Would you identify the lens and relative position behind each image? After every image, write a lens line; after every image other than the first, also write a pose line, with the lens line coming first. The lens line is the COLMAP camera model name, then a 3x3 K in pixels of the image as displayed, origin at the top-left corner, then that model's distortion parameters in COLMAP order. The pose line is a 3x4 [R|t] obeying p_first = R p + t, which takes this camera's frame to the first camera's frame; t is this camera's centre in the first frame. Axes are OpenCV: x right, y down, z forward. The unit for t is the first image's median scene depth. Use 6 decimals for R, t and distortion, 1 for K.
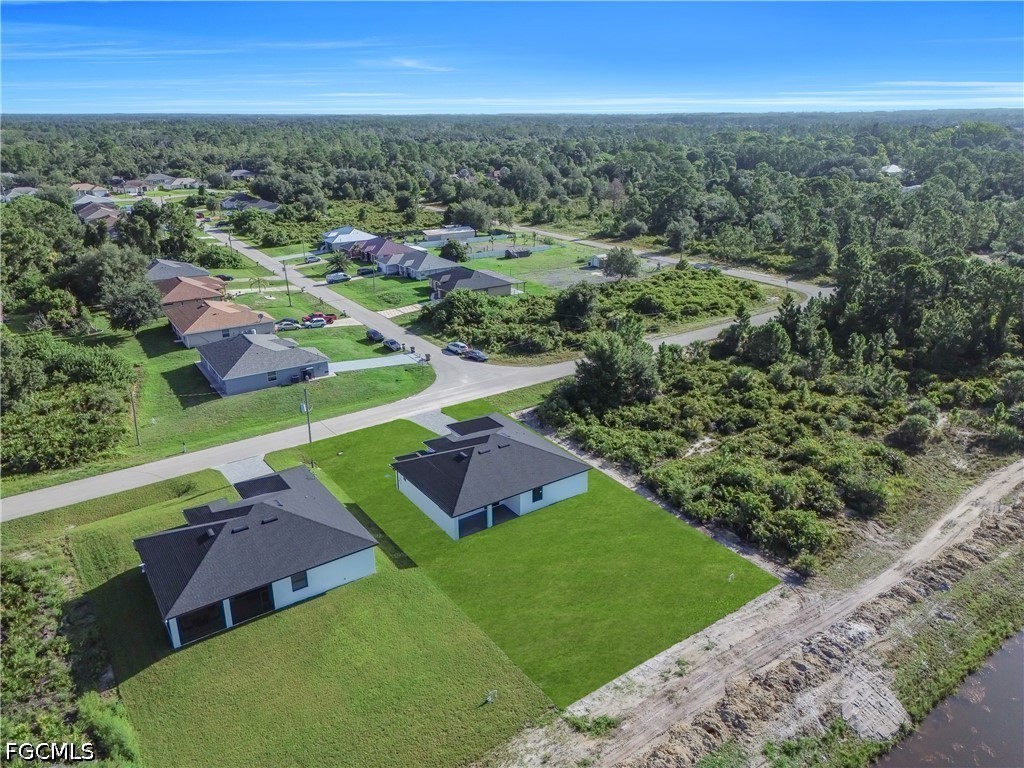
lens RADIAL K [[715.6, 0, 510.1], [0, 715.6, 380.7], [0, 0, 1]] dist [0.067552, -0.064163]
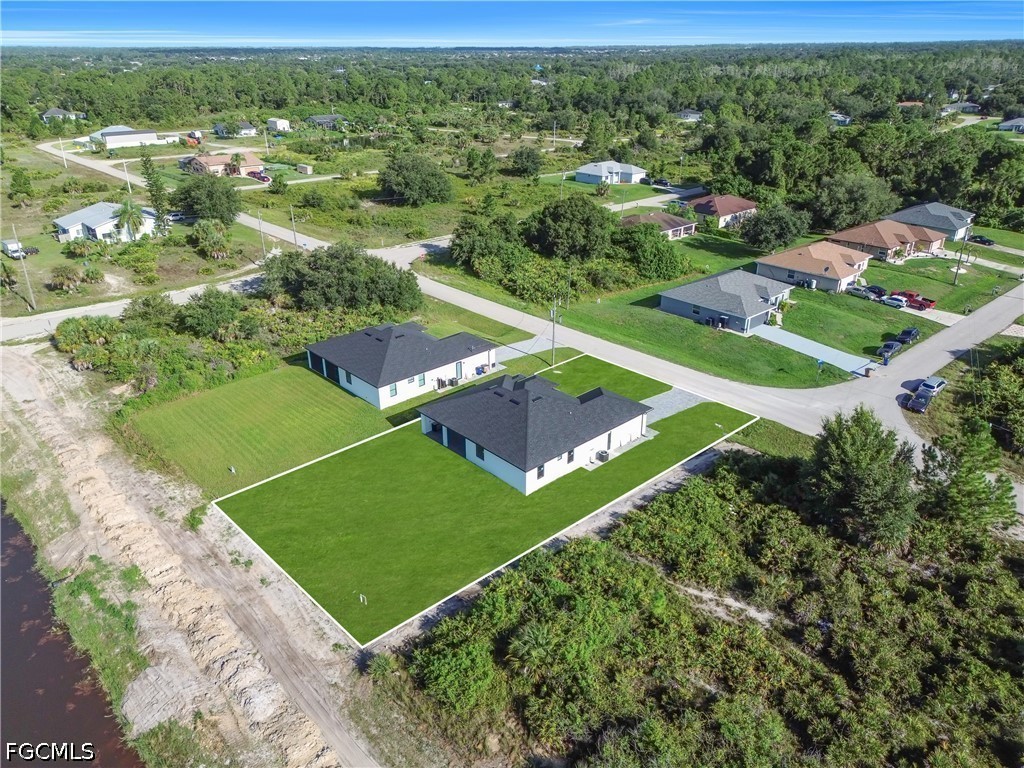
lens RADIAL K [[705.9, 0, 510.7], [0, 705.9, 401.4], [0, 0, 1]] dist [0.062645, -0.064868]
pose [[0.138236, 0.446328, -0.884128, 0.846499], [-0.338936, 0.860116, 0.381212, -0.275032], [0.930598, 0.246966, 0.270175, 0.754867]]
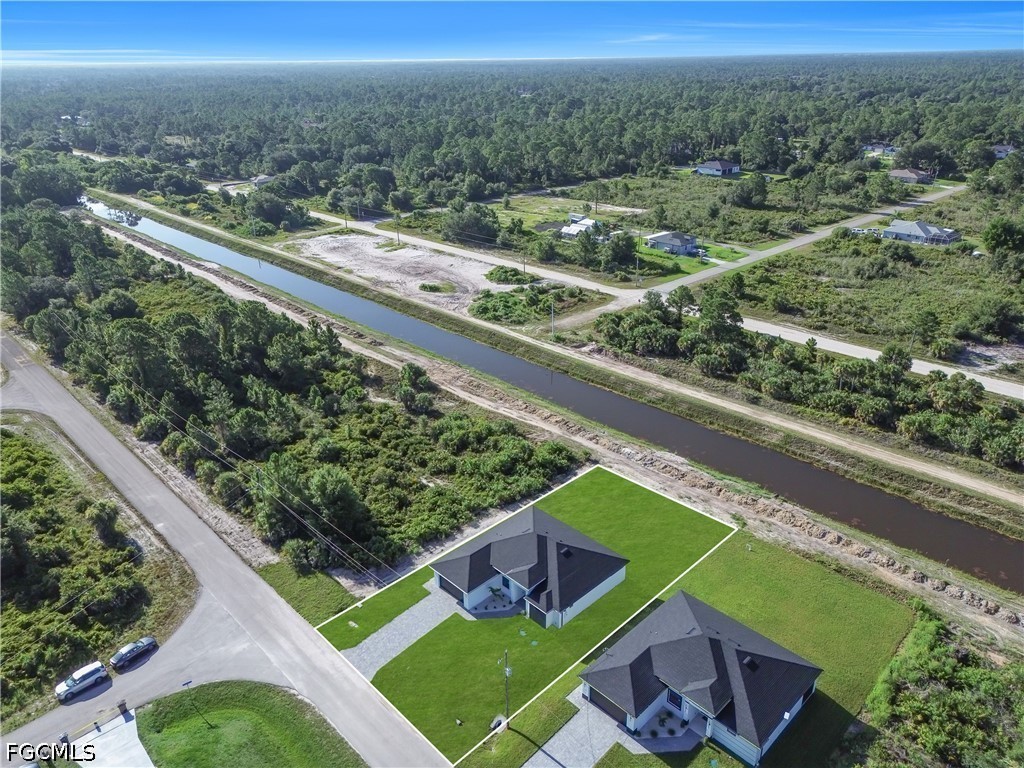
lens RADIAL K [[715.6, 0, 510.1], [0, 715.6, 380.7], [0, 0, 1]] dist [0.067552, -0.064163]
pose [[-0.164061, -0.391938, 0.905245, -1.032610], [0.356630, 0.832042, 0.424878, -0.679788], [-0.919728, 0.392543, 0.003271, 0.969750]]
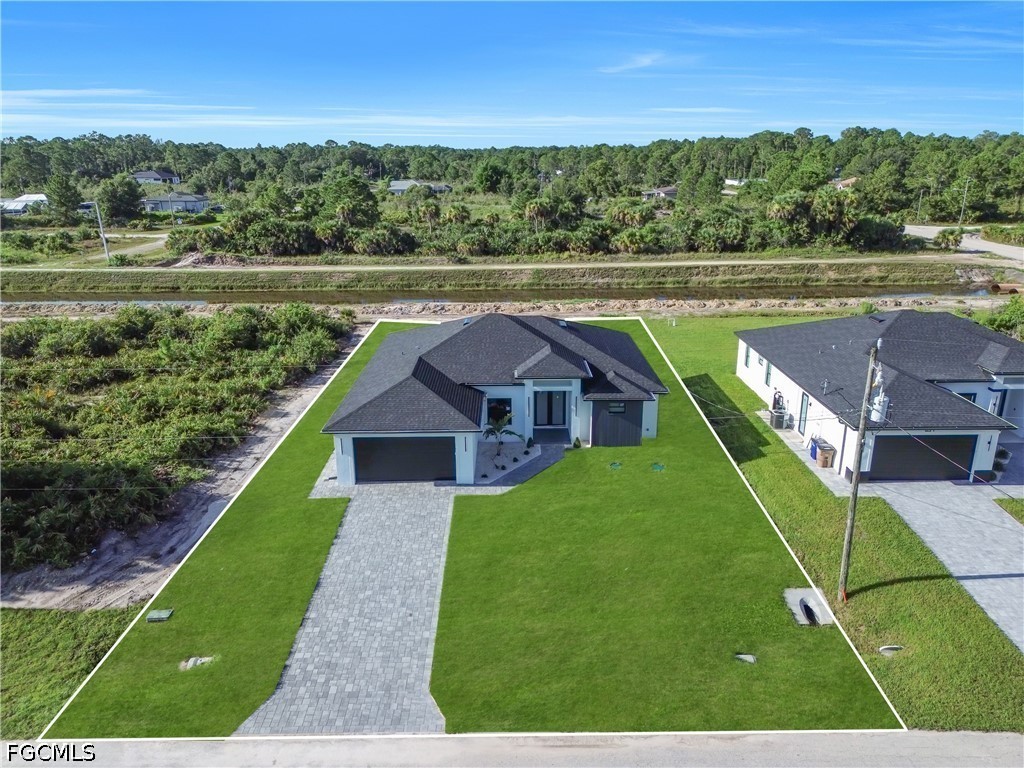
lens RADIAL K [[715.6, 0, 510.1], [0, 715.6, 380.7], [0, 0, 1]] dist [0.067552, -0.064163]
pose [[-0.824134, -0.158338, 0.543813, -0.363005], [0.211104, 0.805079, 0.554331, -0.198937], [-0.525584, 0.571644, -0.630067, 1.429225]]
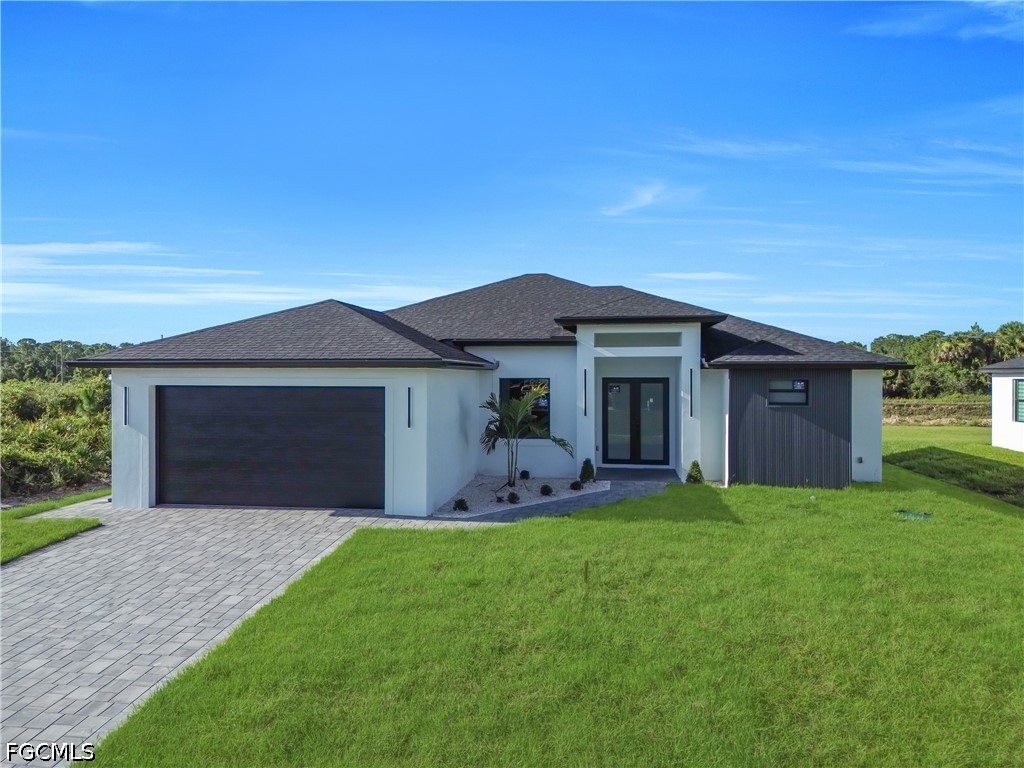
lens RADIAL K [[715.6, 0, 510.1], [0, 715.6, 380.7], [0, 0, 1]] dist [0.067552, -0.064163]
pose [[-0.728179, 0.002344, 0.685383, -0.240968], [0.244284, 0.935209, 0.256338, 0.036373], [-0.640376, 0.354088, -0.681572, 1.284209]]
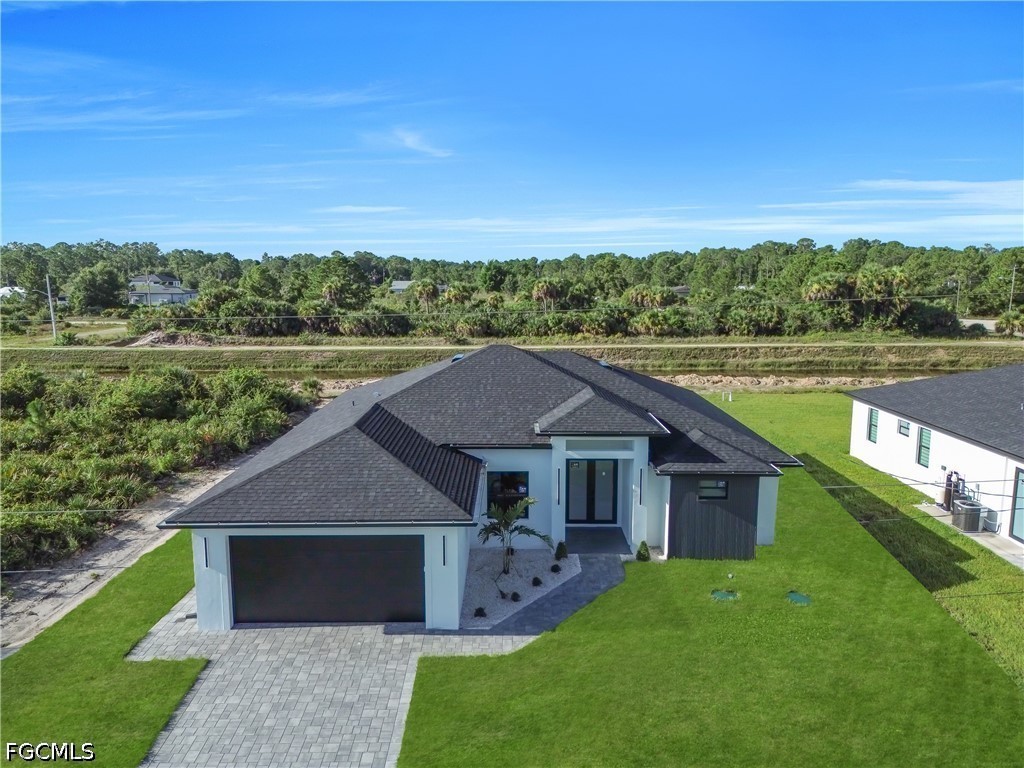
lens RADIAL K [[715.6, 0, 510.1], [0, 715.6, 380.7], [0, 0, 1]] dist [0.067552, -0.064163]
pose [[-0.822073, -0.077760, 0.564048, -0.244752], [0.206211, 0.882720, 0.422235, -0.063940], [-0.530730, 0.463420, -0.709625, 1.310178]]
